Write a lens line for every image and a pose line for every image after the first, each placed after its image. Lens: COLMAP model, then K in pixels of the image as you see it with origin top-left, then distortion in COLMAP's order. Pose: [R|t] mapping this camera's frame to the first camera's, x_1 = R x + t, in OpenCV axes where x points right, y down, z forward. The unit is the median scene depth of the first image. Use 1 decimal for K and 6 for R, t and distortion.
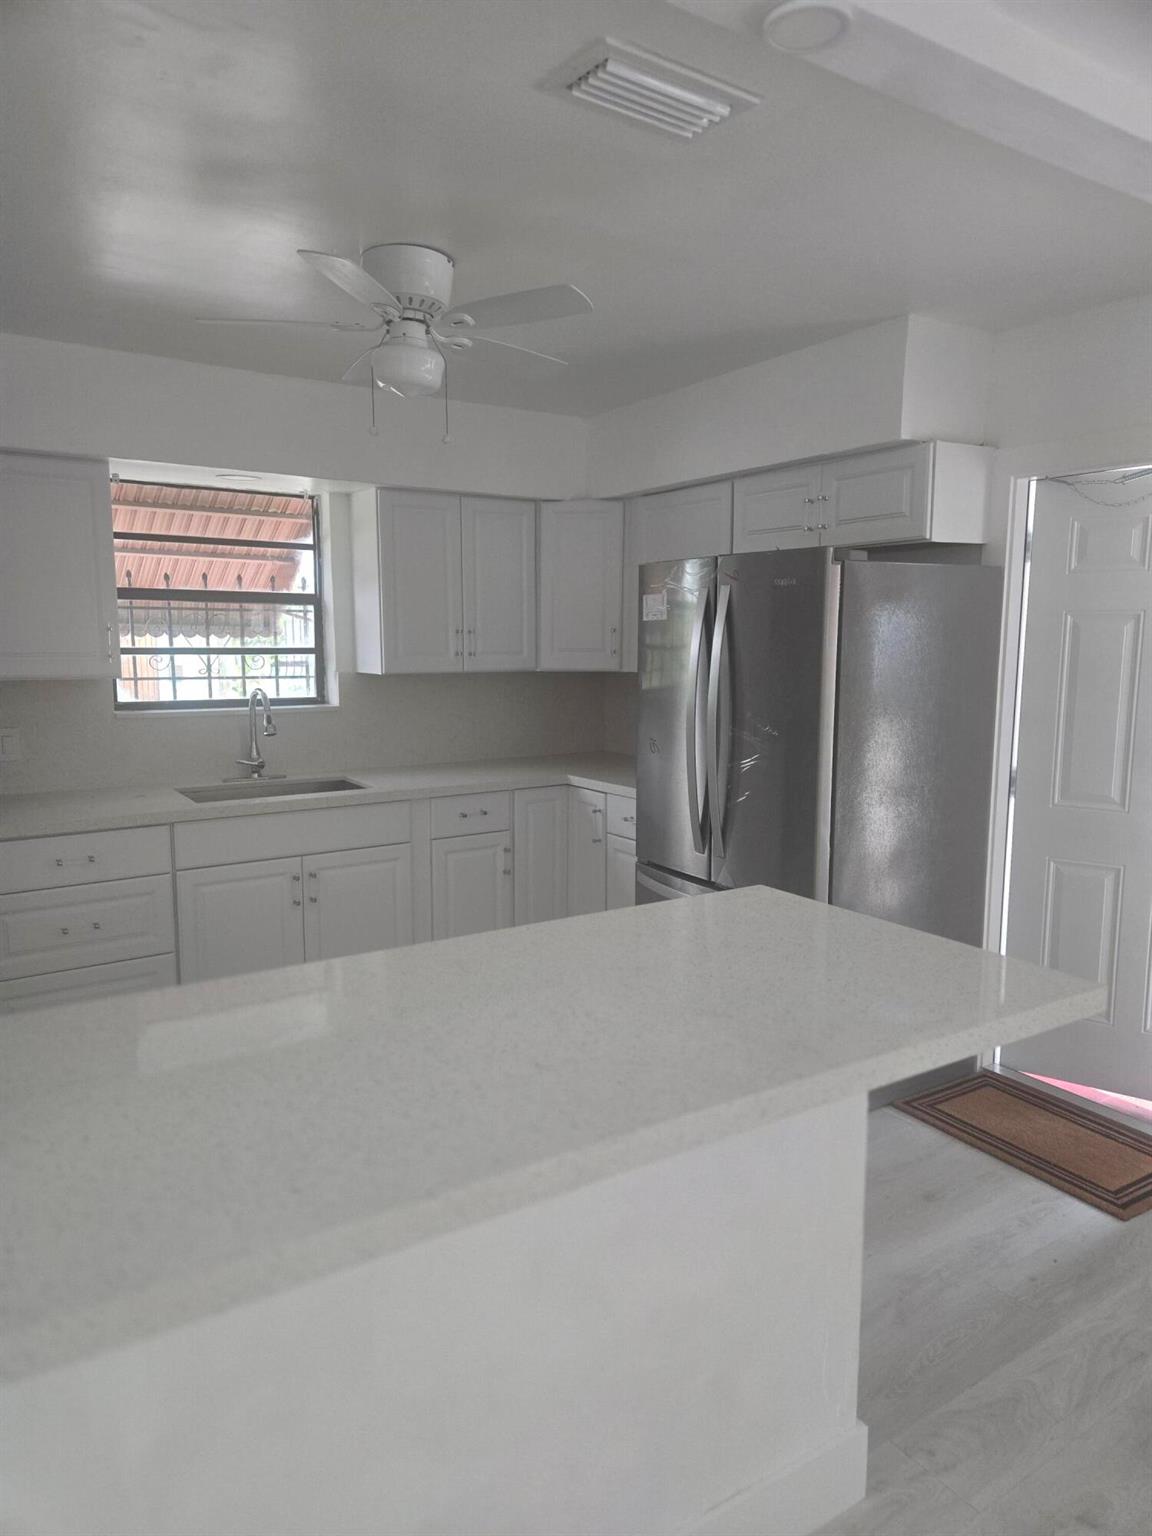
lens RADIAL K [[1035.1, 0, 575.9], [0, 1035.1, 784.5], [0, 0, 1]] dist [0.002835, -0.000304]
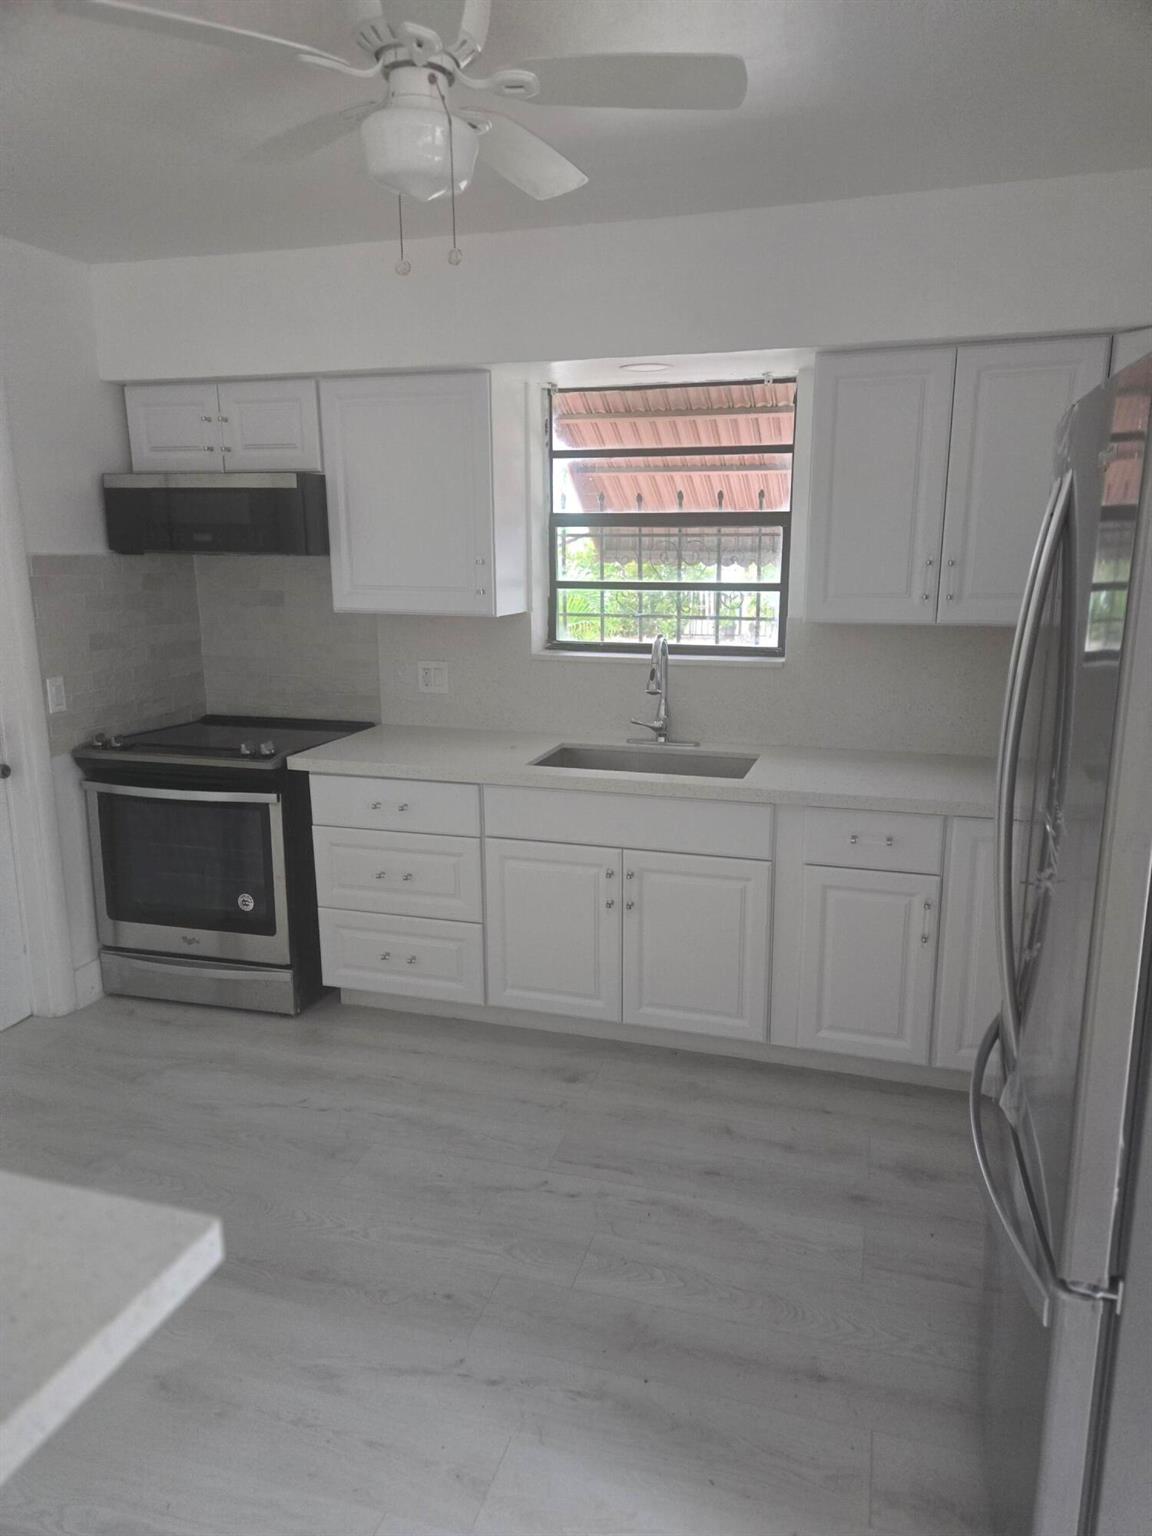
lens RADIAL K [[1035.1, 0, 575.9], [0, 1035.1, 784.5], [0, 0, 1]] dist [0.002835, -0.000304]
pose [[0.611836, 0.165164, -0.773549, 0.283208], [-0.110595, 0.986213, 0.123095, -0.065139], [0.783215, 0.010237, 0.621667, 0.422267]]
